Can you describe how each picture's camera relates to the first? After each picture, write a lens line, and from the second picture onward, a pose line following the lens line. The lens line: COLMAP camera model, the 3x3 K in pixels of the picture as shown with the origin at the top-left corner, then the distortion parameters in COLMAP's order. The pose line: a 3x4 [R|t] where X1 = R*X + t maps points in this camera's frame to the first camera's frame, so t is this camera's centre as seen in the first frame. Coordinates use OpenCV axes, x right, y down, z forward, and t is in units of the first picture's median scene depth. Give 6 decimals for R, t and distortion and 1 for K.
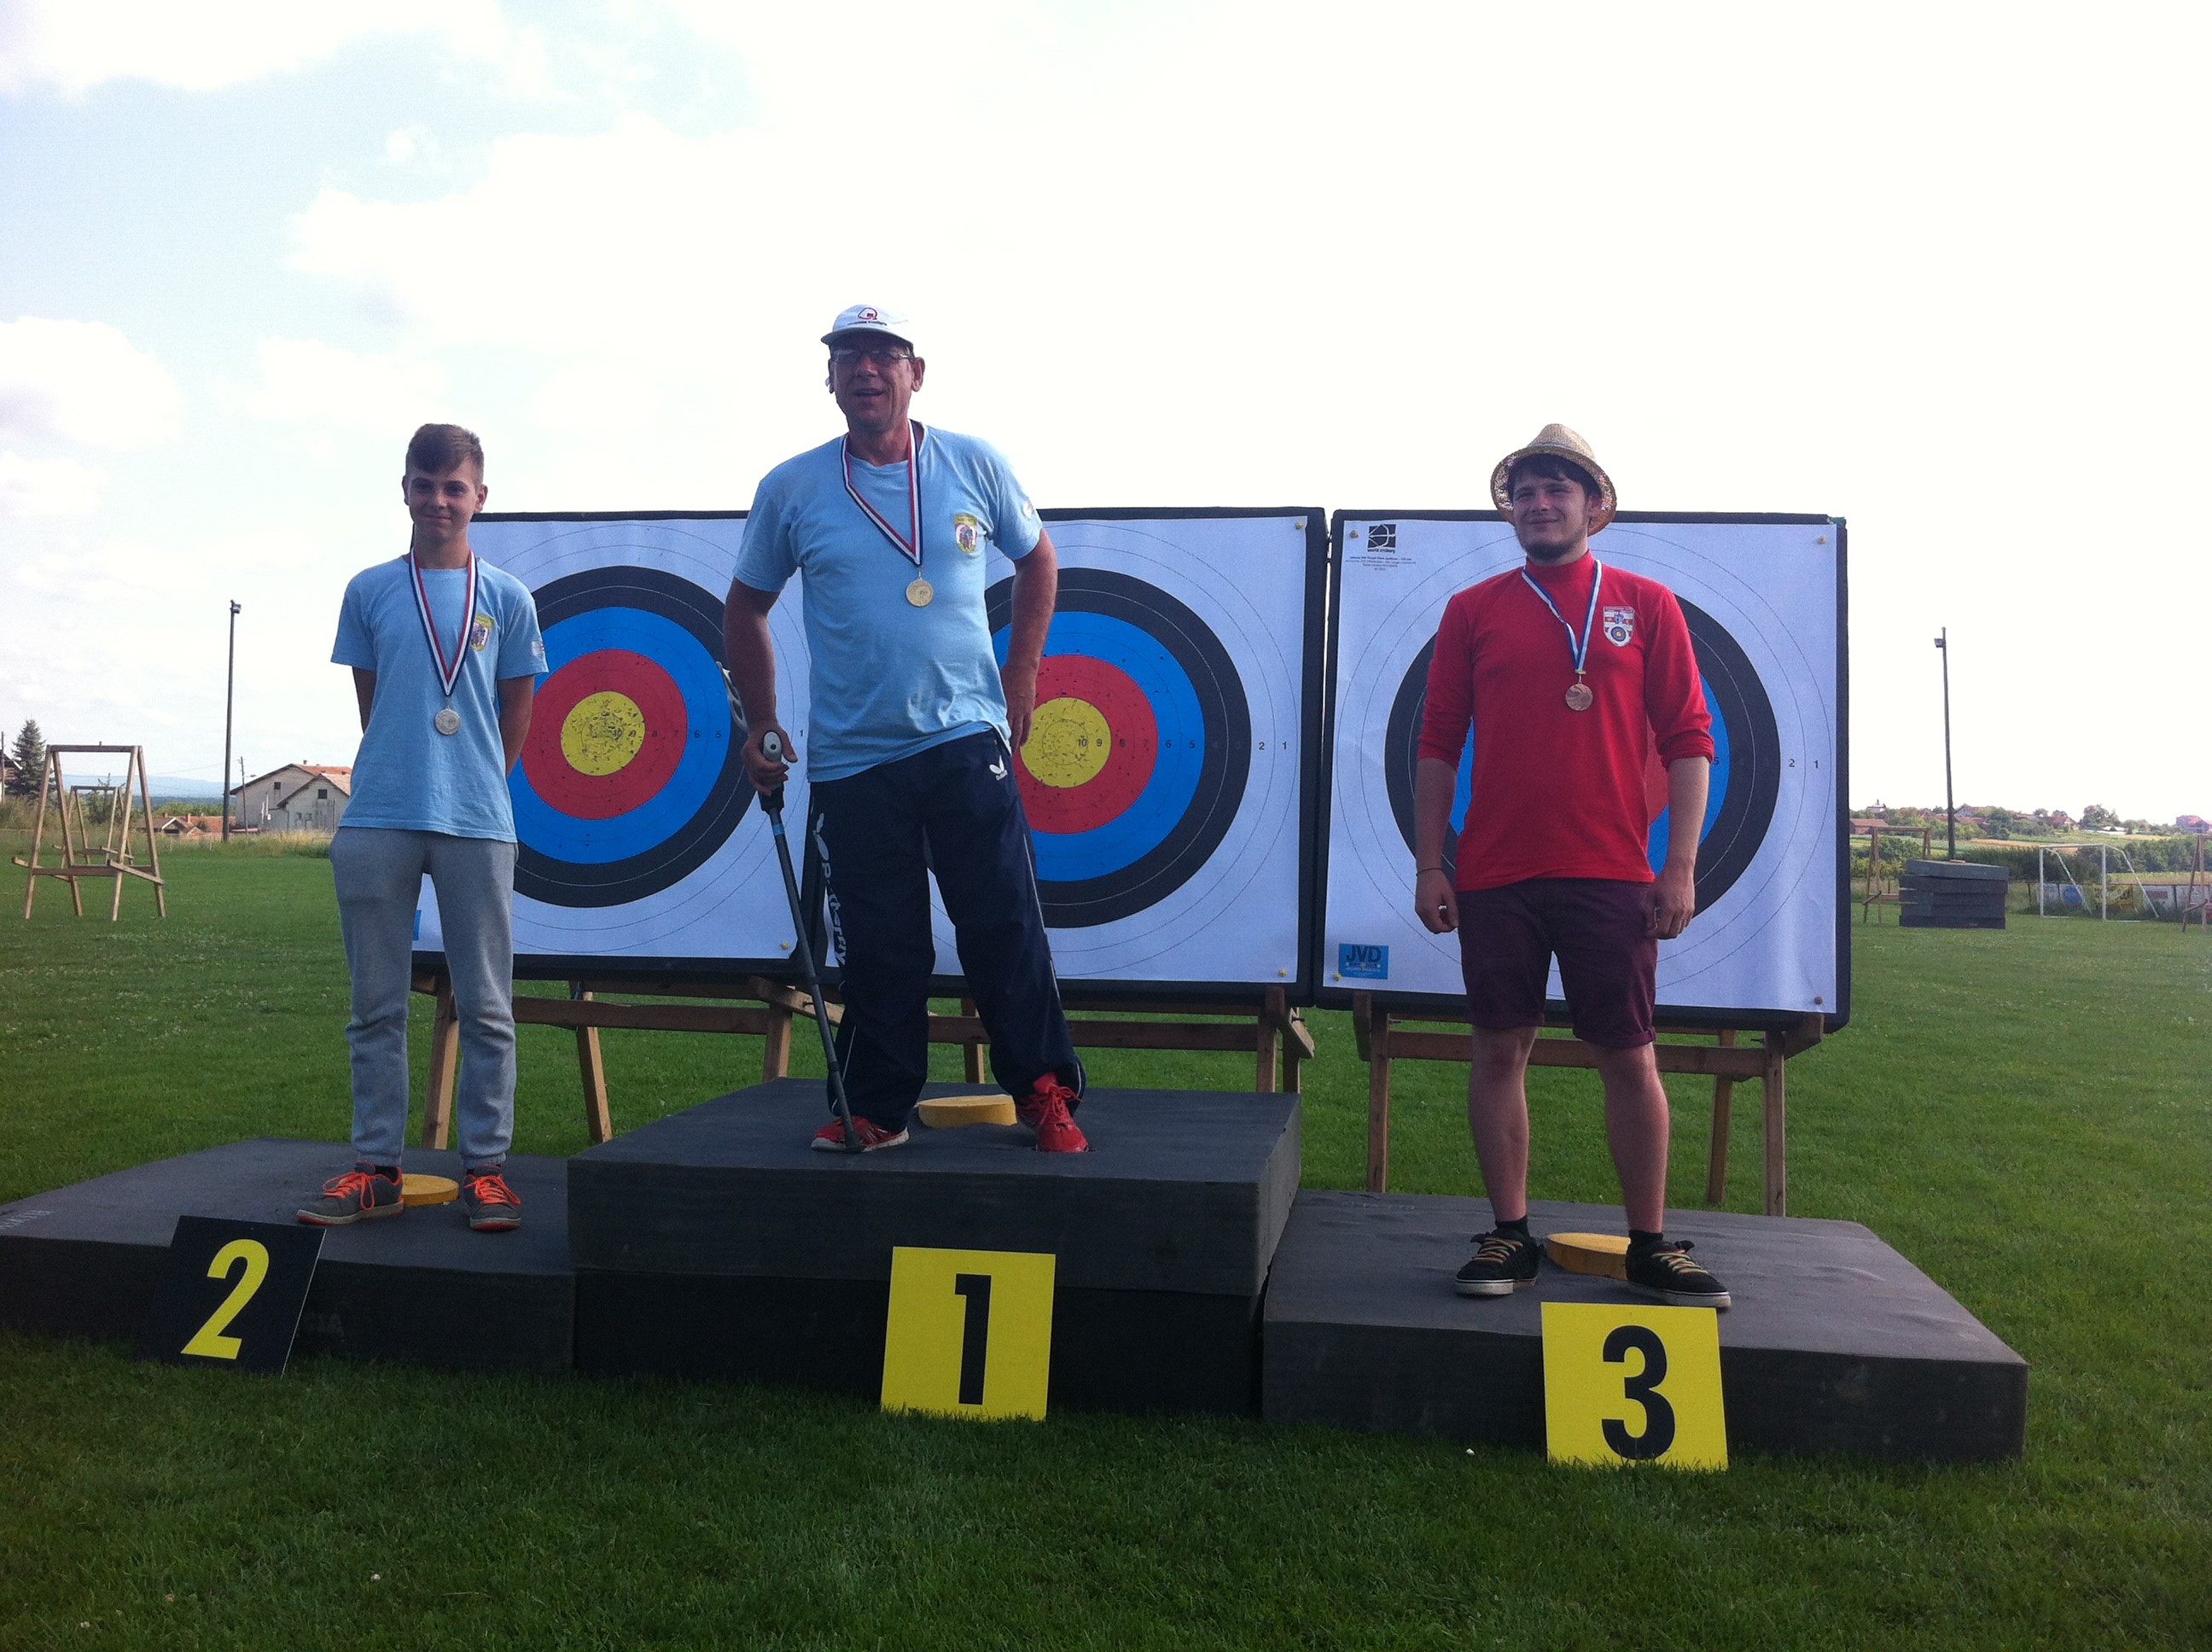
lens RADIAL K [[2270.1, 0, 1037.0], [0, 2270.1, 798.2], [0, 0, 1]] dist [0.058000, -0.245742]
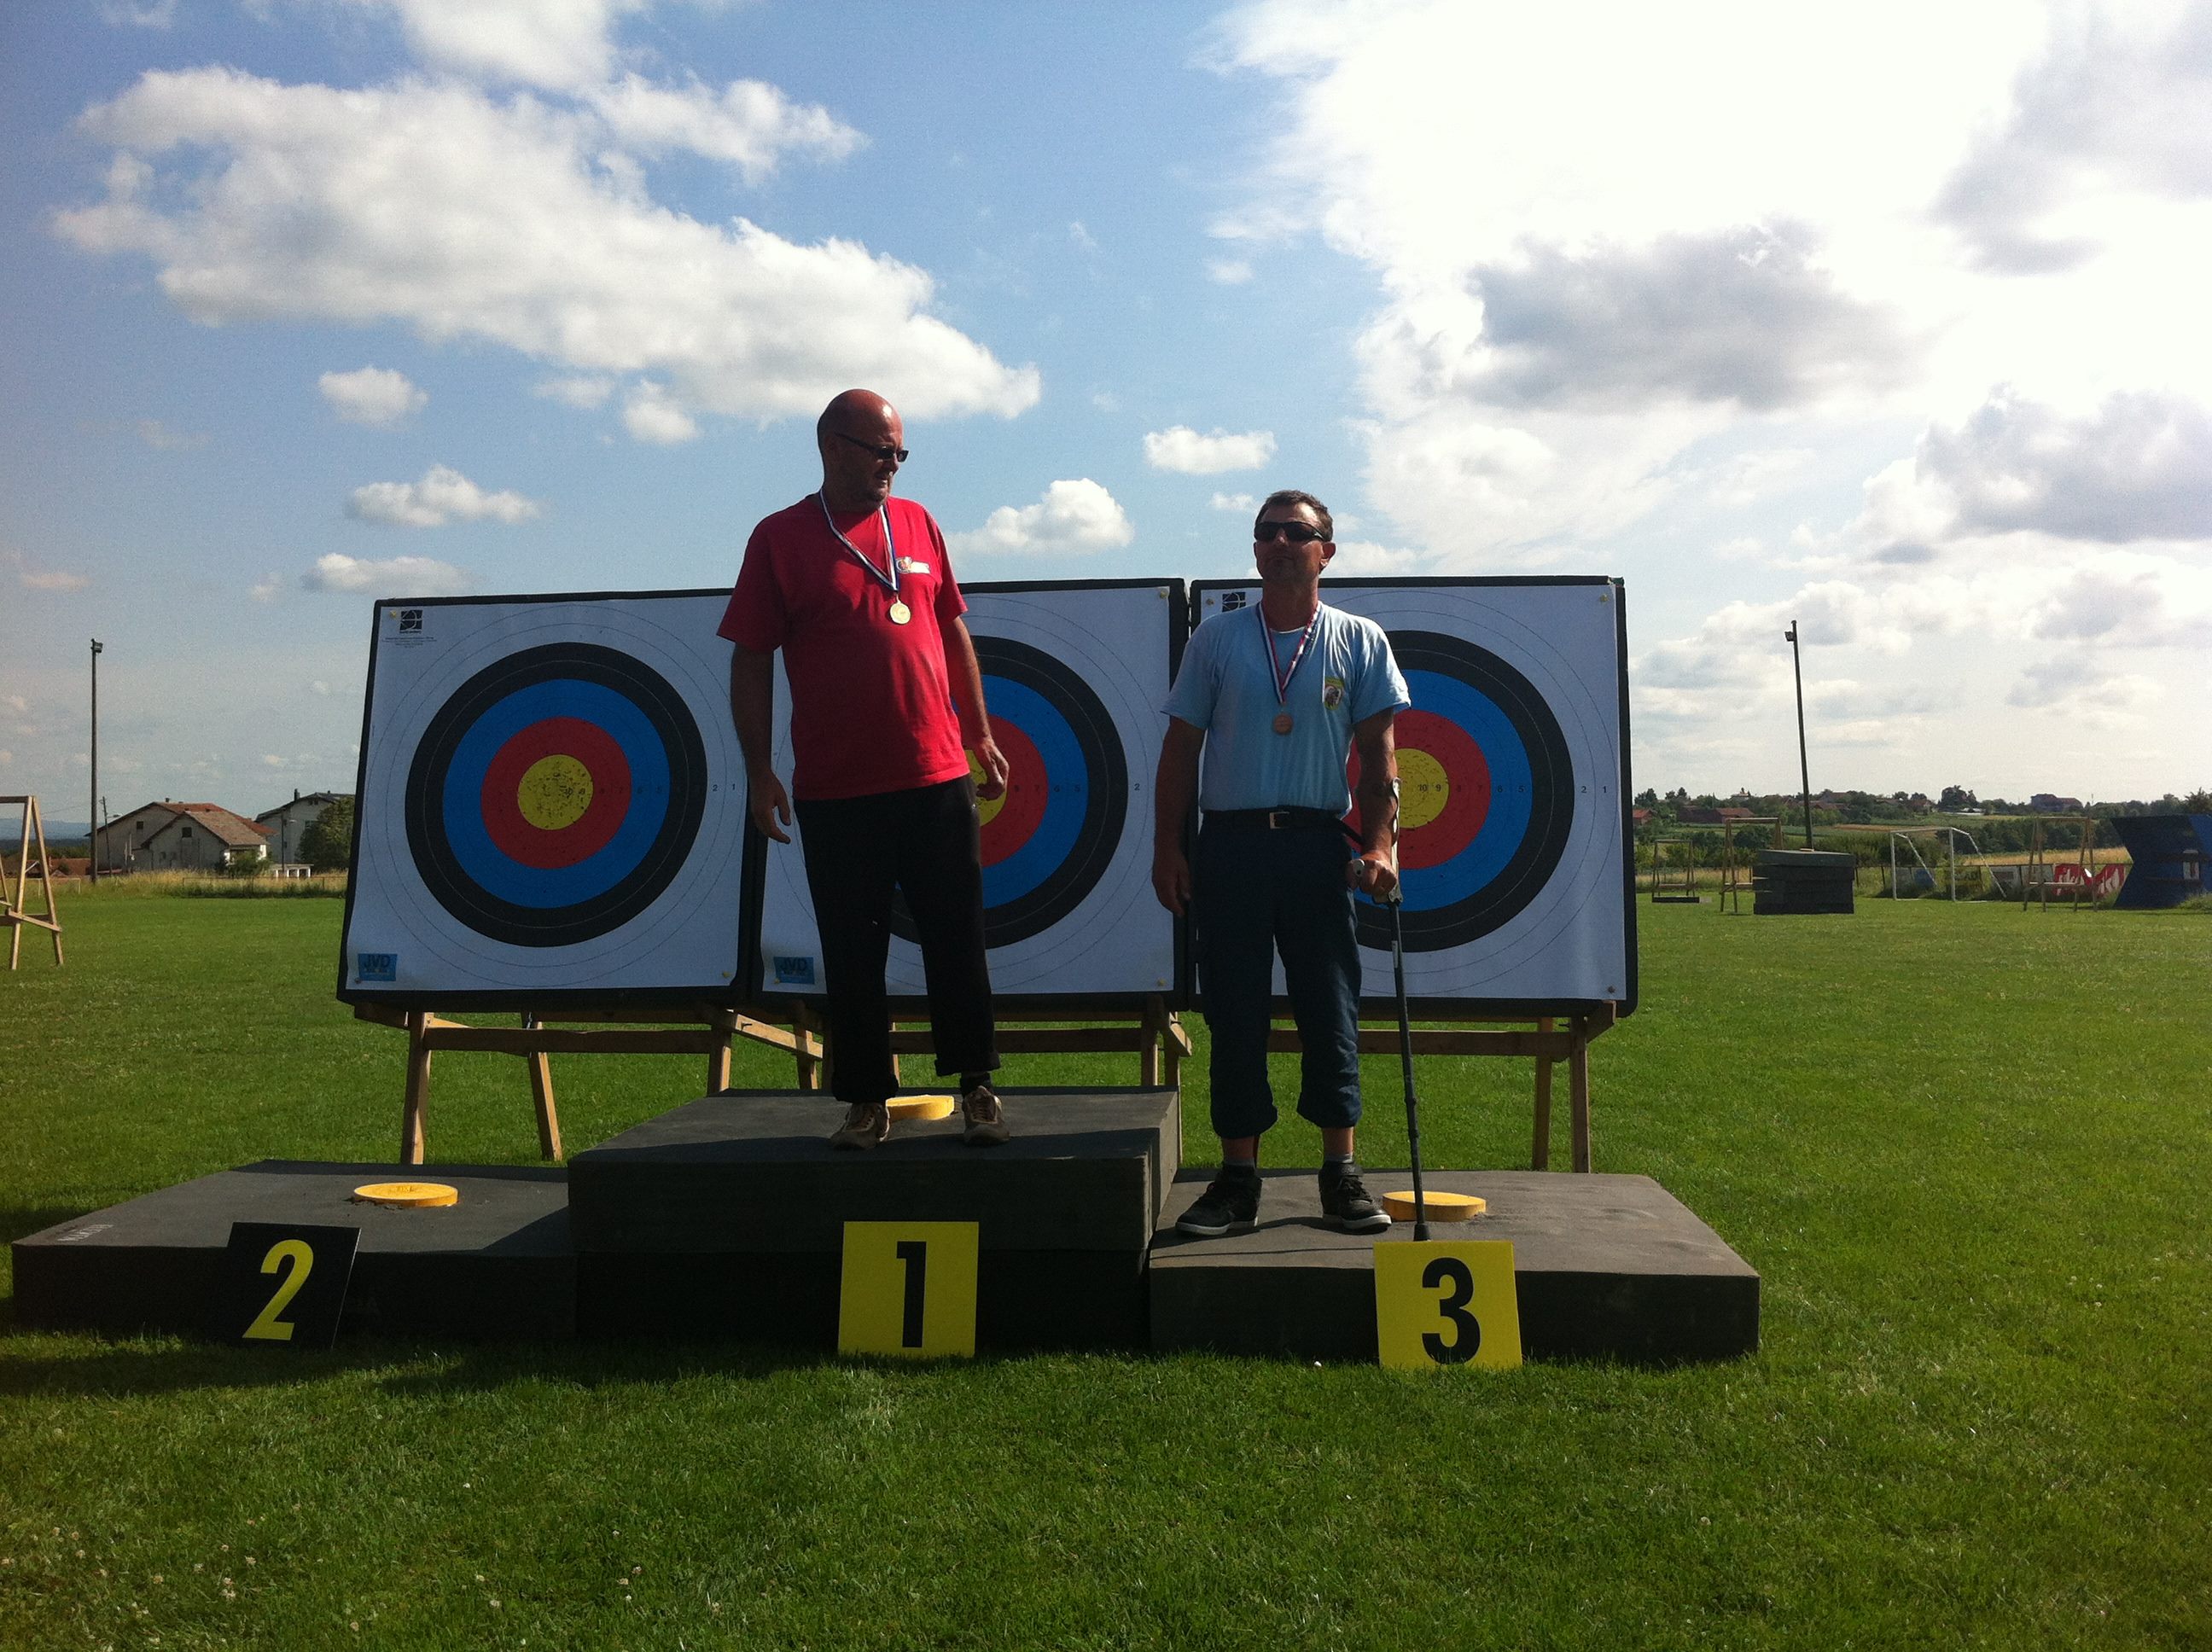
lens RADIAL K [[2442.6, 0, 1107.9], [0, 2442.6, 784.5], [0, 0, 1]] dist [0.104625, -0.452802]
pose [[0.996031, -0.028236, 0.084415, -0.020710], [0.028558, 0.999589, -0.002611, -0.021339], [-0.084306, 0.005011, 0.996427, -0.240920]]
